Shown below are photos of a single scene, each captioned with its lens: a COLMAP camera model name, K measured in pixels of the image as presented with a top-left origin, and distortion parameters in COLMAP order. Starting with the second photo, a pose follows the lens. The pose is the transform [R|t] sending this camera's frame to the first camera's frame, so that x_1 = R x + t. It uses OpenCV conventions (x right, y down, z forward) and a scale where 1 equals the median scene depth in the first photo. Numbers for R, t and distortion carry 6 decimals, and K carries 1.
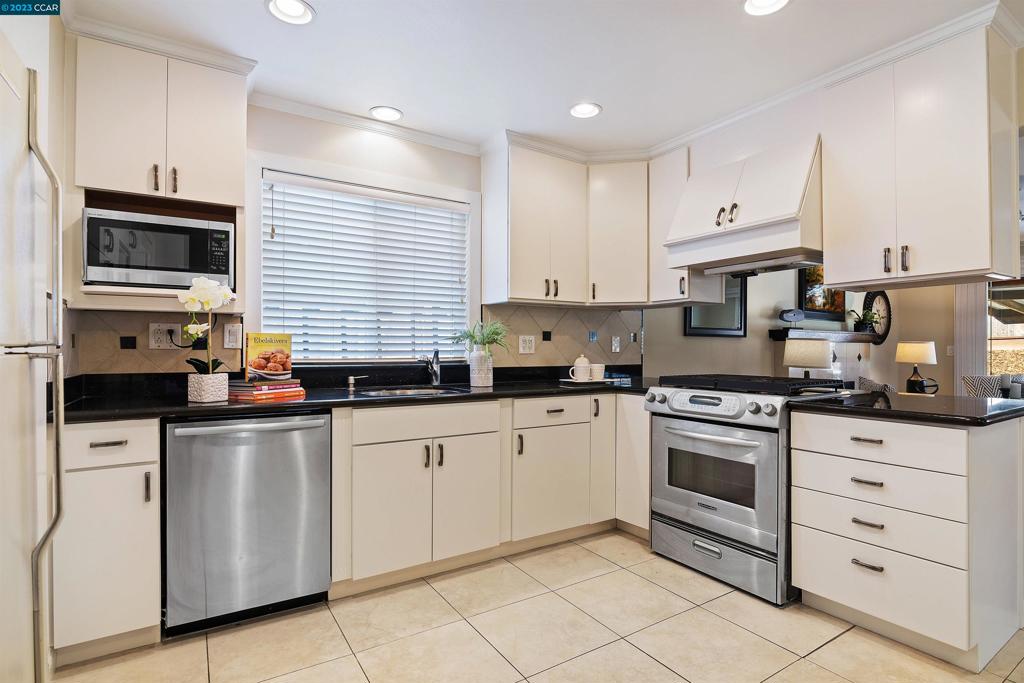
lens RADIAL K [[498.7, 0, 491.4], [0, 498.7, 354.3], [0, 0, 1]] dist [0.000227, 0.000898]
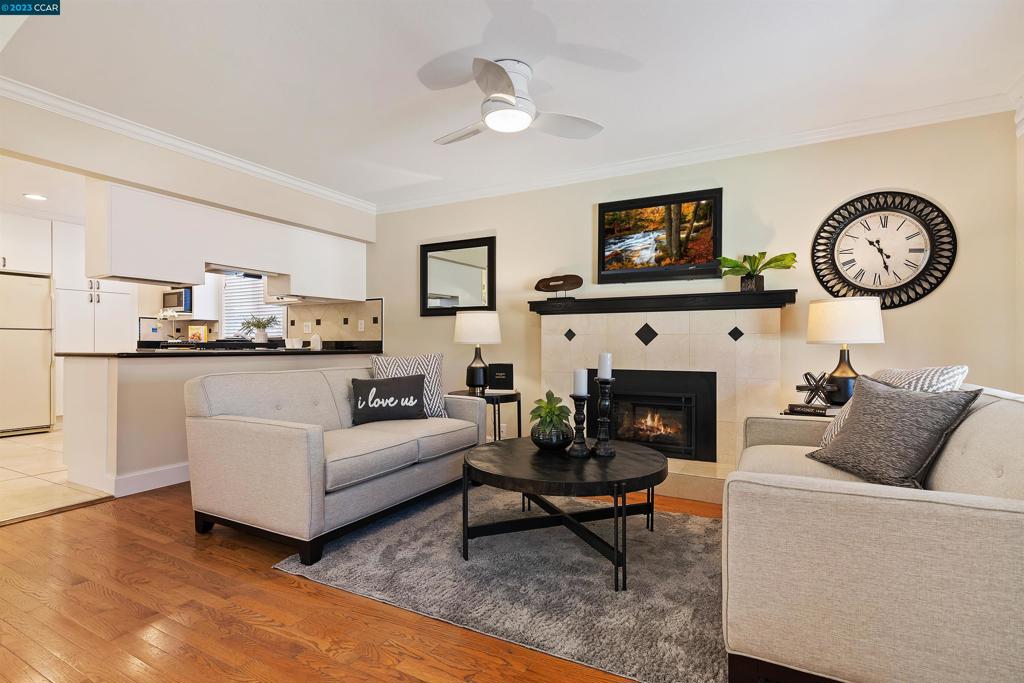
lens RADIAL K [[498.7, 0, 518.8], [0, 498.7, 339.0], [0, 0, 1]] dist [0.000227, 0.000898]
pose [[0.502062, -0.011116, -0.864760, 2.532657], [-0.007677, 0.999821, -0.017309, 0.056815], [0.864798, 0.015329, 0.501886, 1.044591]]
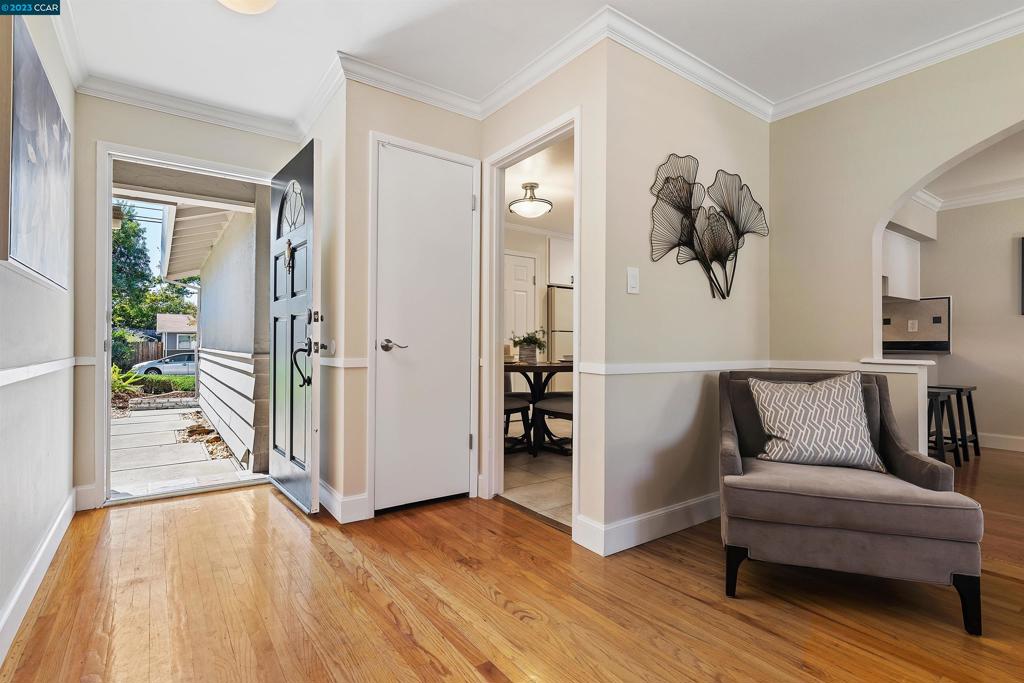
lens RADIAL K [[498.7, 0, 517.0], [0, 498.7, 340.9], [0, 0, 1]] dist [0.000227, 0.000898]
pose [[0.076083, -0.012721, -0.997020, 2.320125], [-0.013282, 0.999817, -0.013770, 0.082699], [0.997013, 0.014290, 0.075900, -0.275064]]
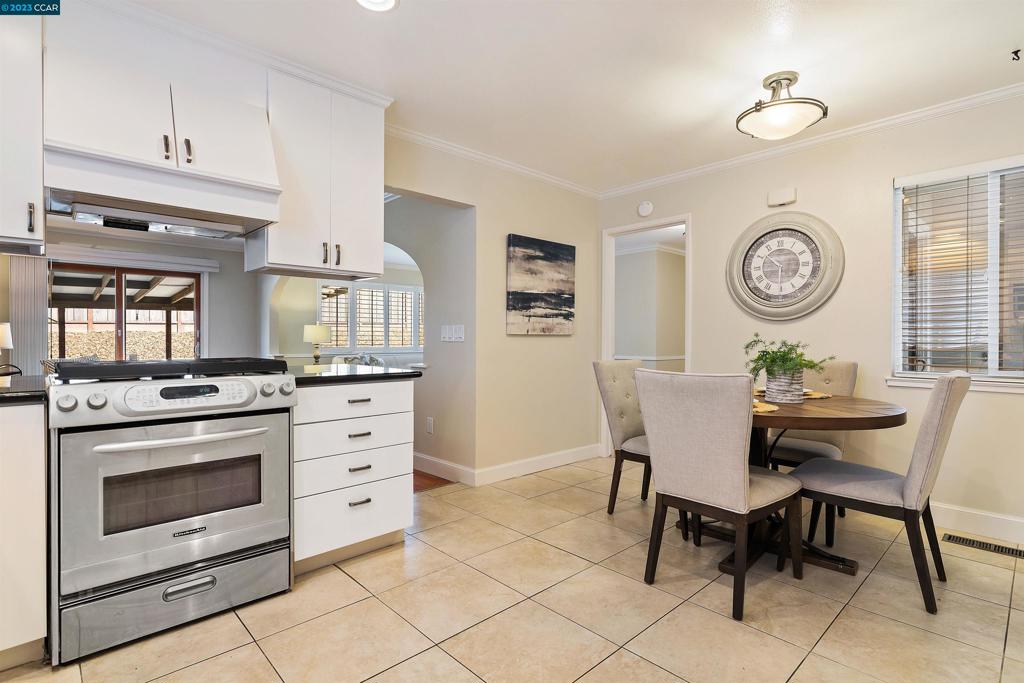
lens RADIAL K [[498.7, 0, 538.1], [0, 498.7, 342.6], [0, 0, 1]] dist [0.000227, 0.000898]
pose [[-0.228219, -0.008965, 0.973569, -0.406342], [0.007817, 0.999908, 0.011040, 0.014123], [-0.973578, 0.010130, -0.228128, 0.635737]]
